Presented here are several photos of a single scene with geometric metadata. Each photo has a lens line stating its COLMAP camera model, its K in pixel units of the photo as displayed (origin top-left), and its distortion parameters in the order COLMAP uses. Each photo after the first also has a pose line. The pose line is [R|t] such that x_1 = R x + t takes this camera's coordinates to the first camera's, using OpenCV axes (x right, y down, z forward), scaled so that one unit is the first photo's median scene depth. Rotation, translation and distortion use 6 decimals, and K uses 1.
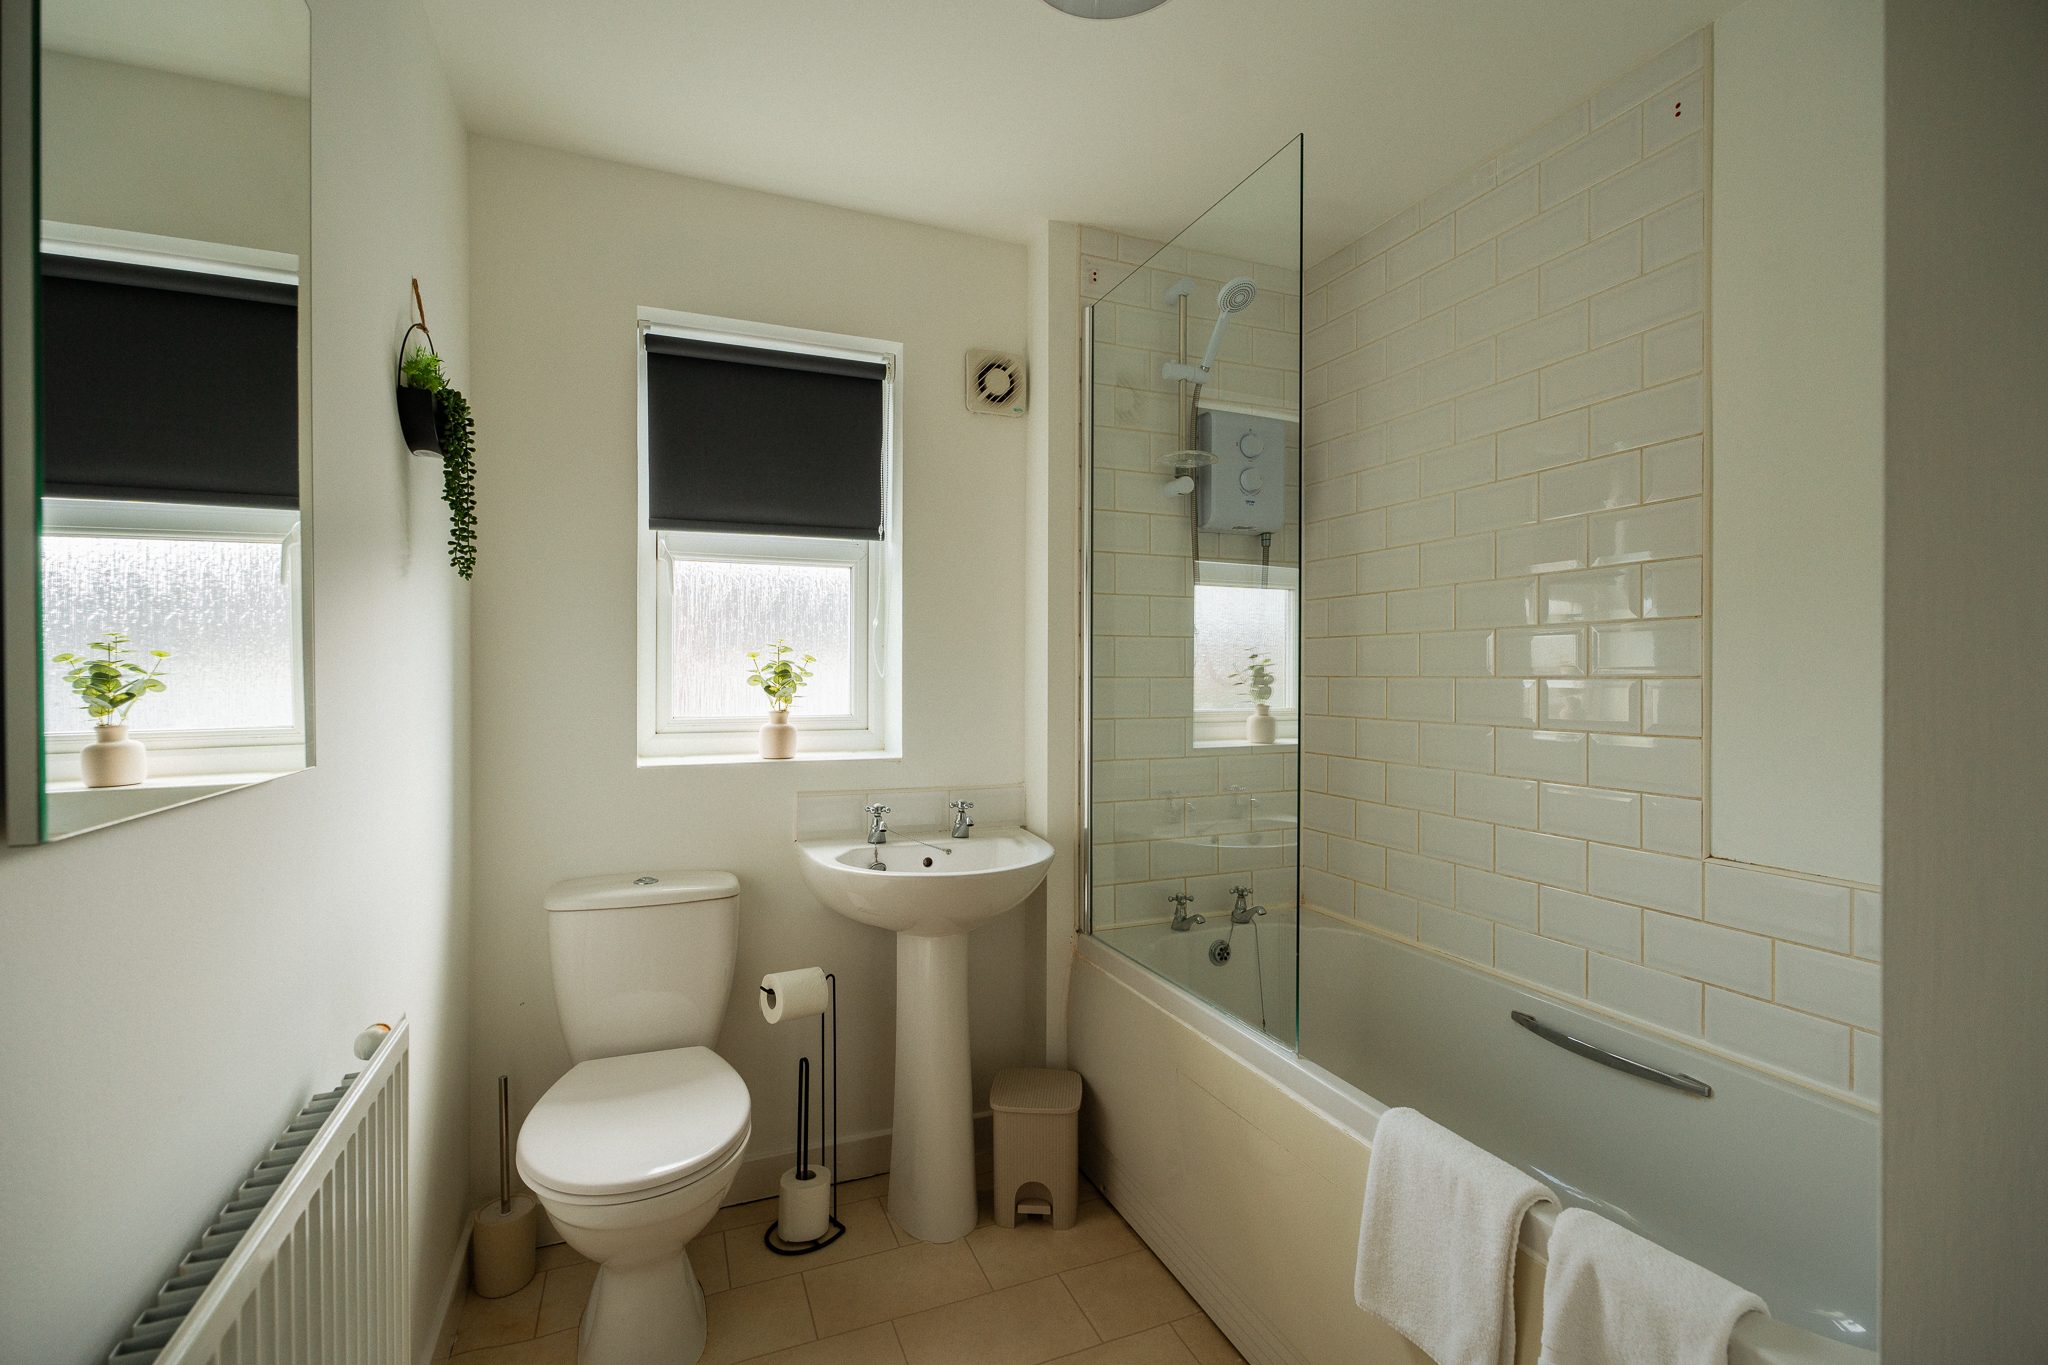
lens RADIAL K [[917.4, 0, 1024.0], [0, 917.4, 682.5], [0, 0, 1]] dist [-0.001702, -0.000698]
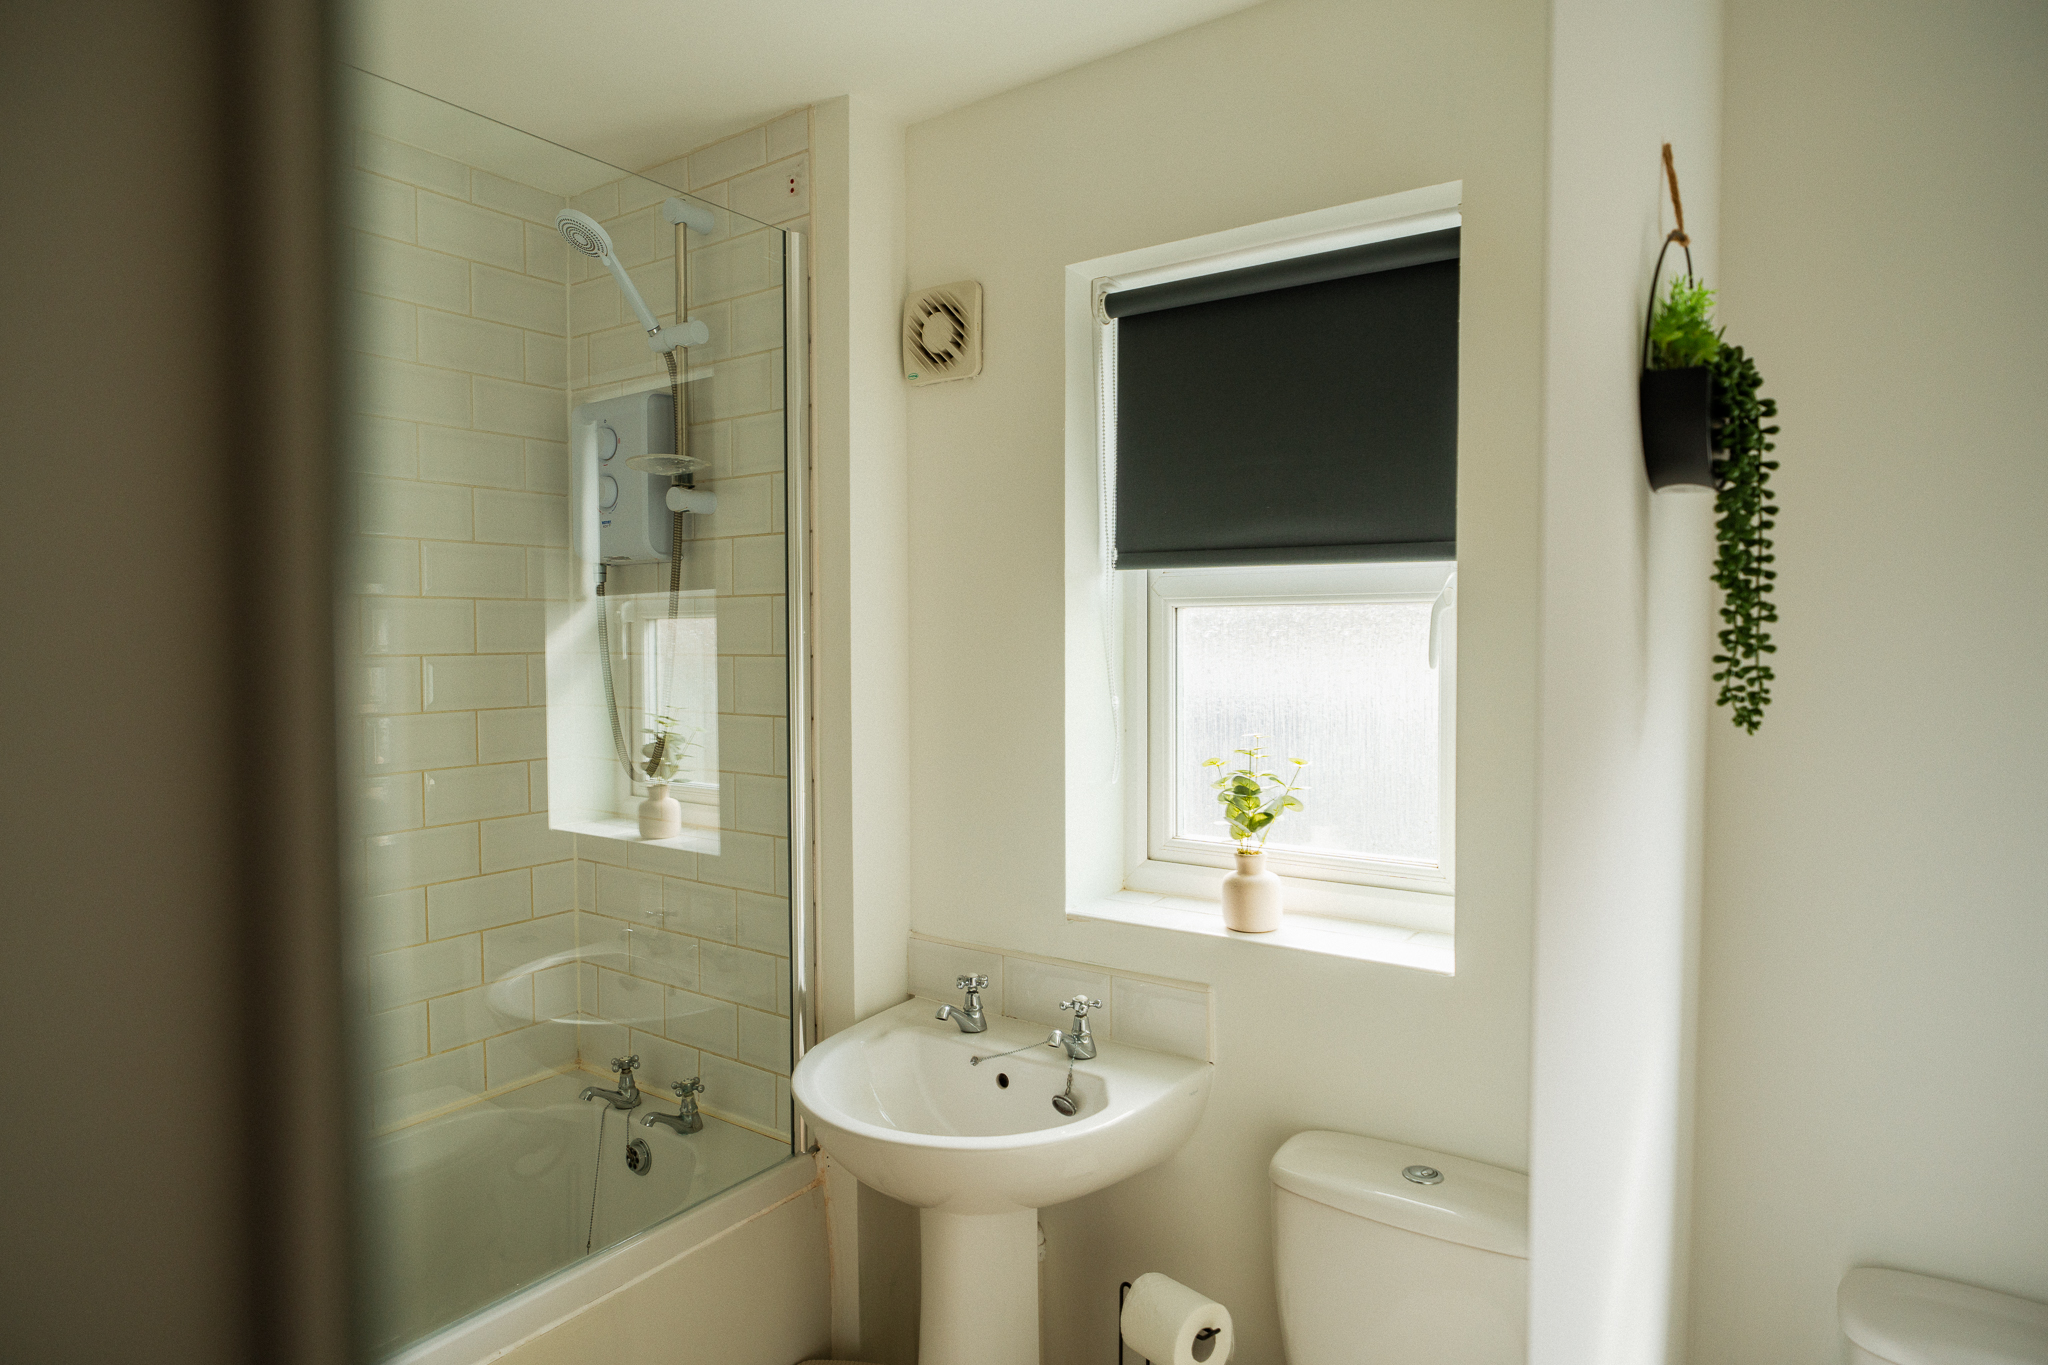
lens RADIAL K [[1117.2, 0, 1024.0], [0, 1117.2, 682.5], [0, 0, 1]] dist [-0.053109, 0.000428]
pose [[0.522097, 0.045061, -0.851695, -0.292845], [-0.013937, 0.998921, 0.044307, -0.147957], [0.852772, -0.011263, 0.522161, 0.341861]]
